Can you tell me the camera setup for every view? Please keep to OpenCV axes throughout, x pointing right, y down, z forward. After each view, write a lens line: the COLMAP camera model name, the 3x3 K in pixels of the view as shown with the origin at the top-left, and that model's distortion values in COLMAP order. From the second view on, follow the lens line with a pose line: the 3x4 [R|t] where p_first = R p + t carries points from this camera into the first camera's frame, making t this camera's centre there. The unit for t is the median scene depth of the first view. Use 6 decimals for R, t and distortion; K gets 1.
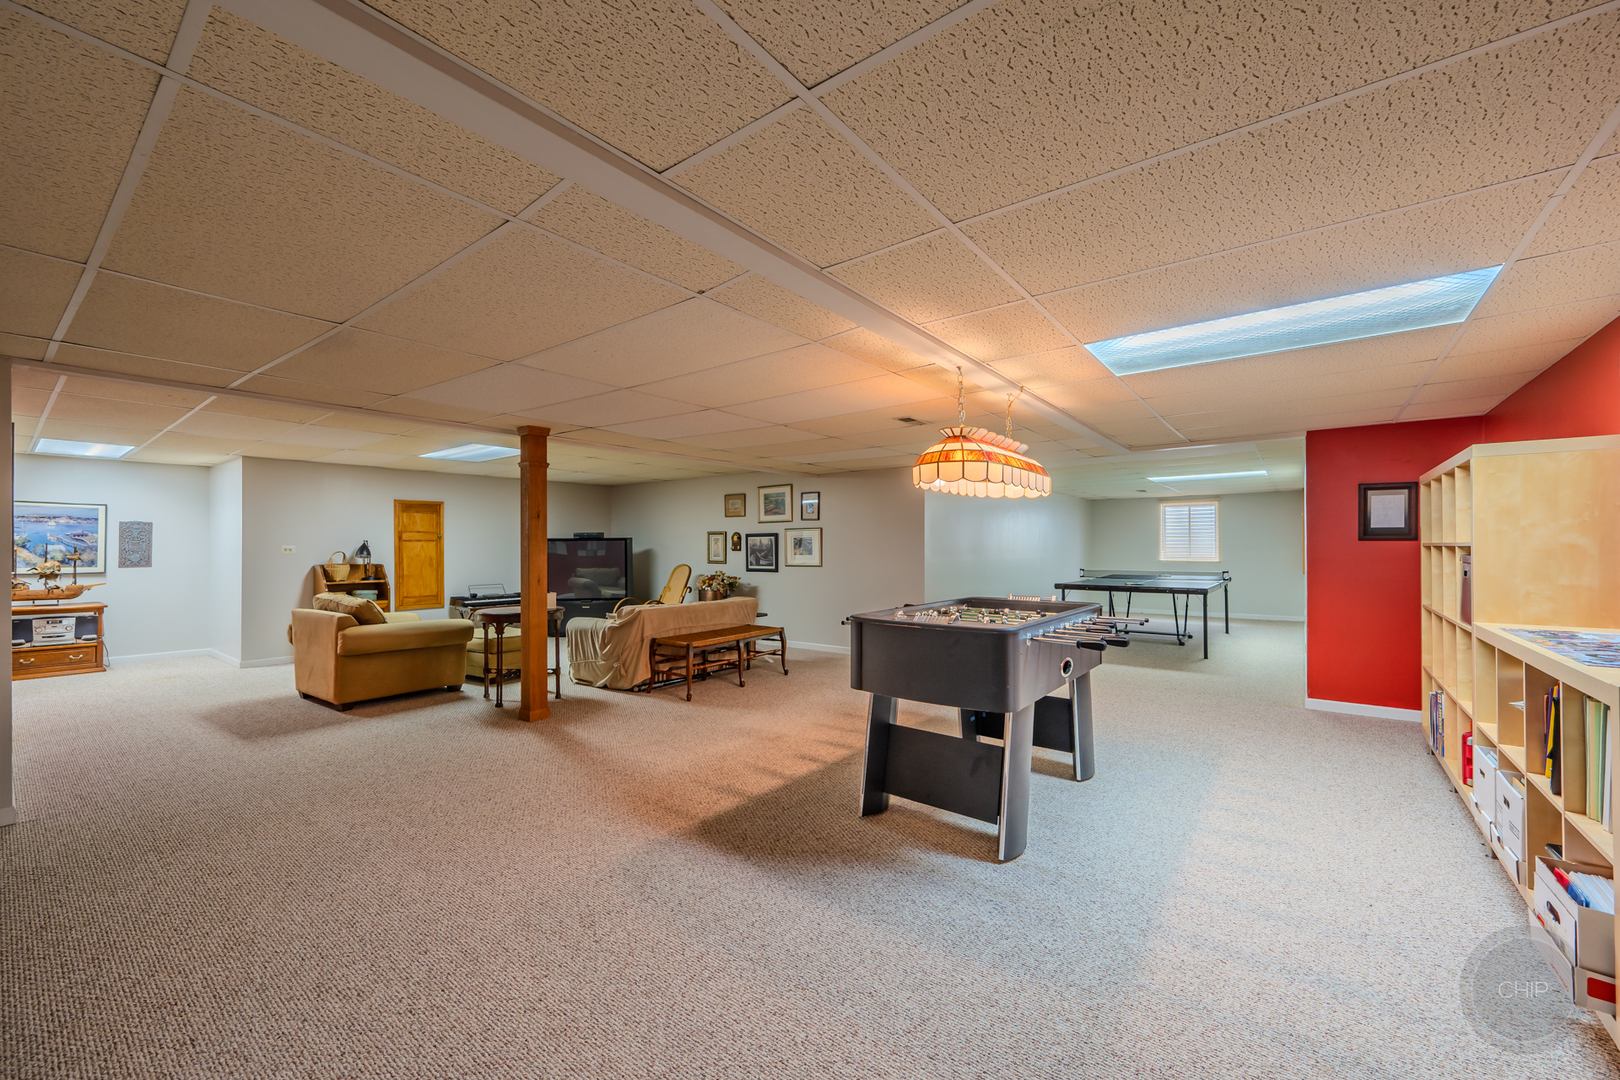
lens RADIAL K [[651.2, 0, 807.5], [0, 651.2, 543.3], [0, 0, 1]] dist [0.000525, 0.000035]
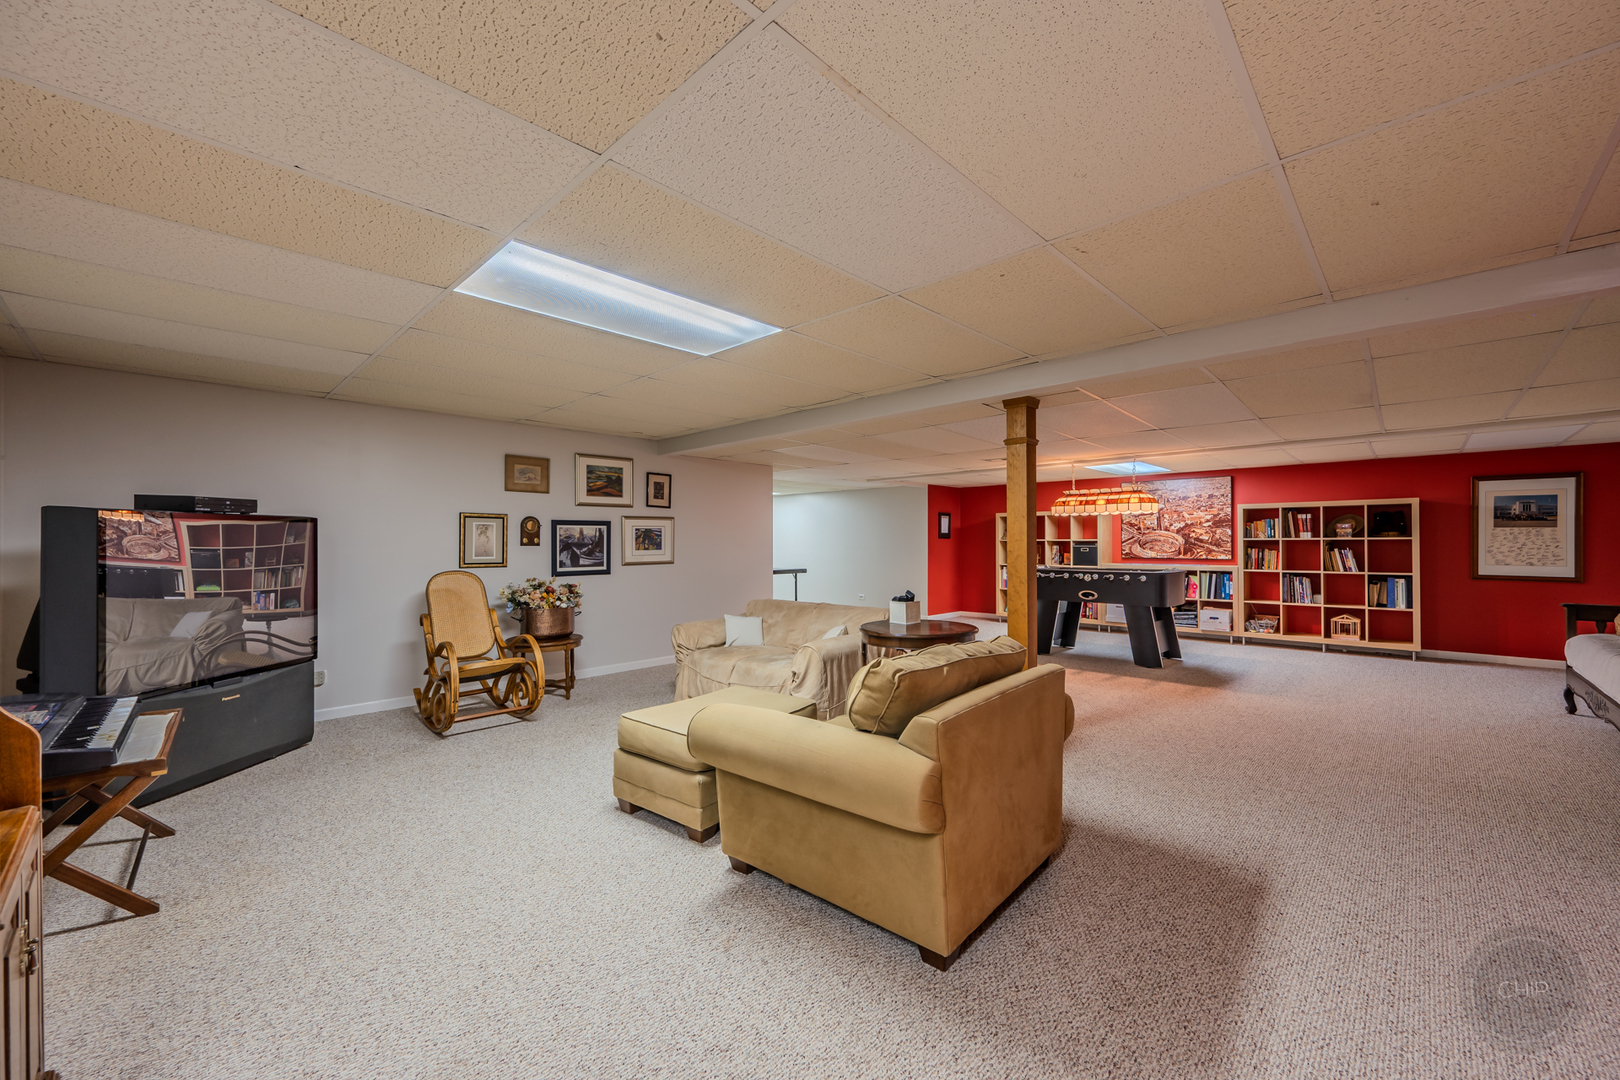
lens RADIAL K [[651.2, 0, 807.5], [0, 651.2, 540.1], [0, 0, 1]] dist [0.000525, 0.000035]
pose [[0.094934, 0.003624, 0.995477, -0.755613], [-0.004092, 0.999986, -0.003250, 0.007448], [-0.995475, -0.003765, 0.094947, 0.693423]]
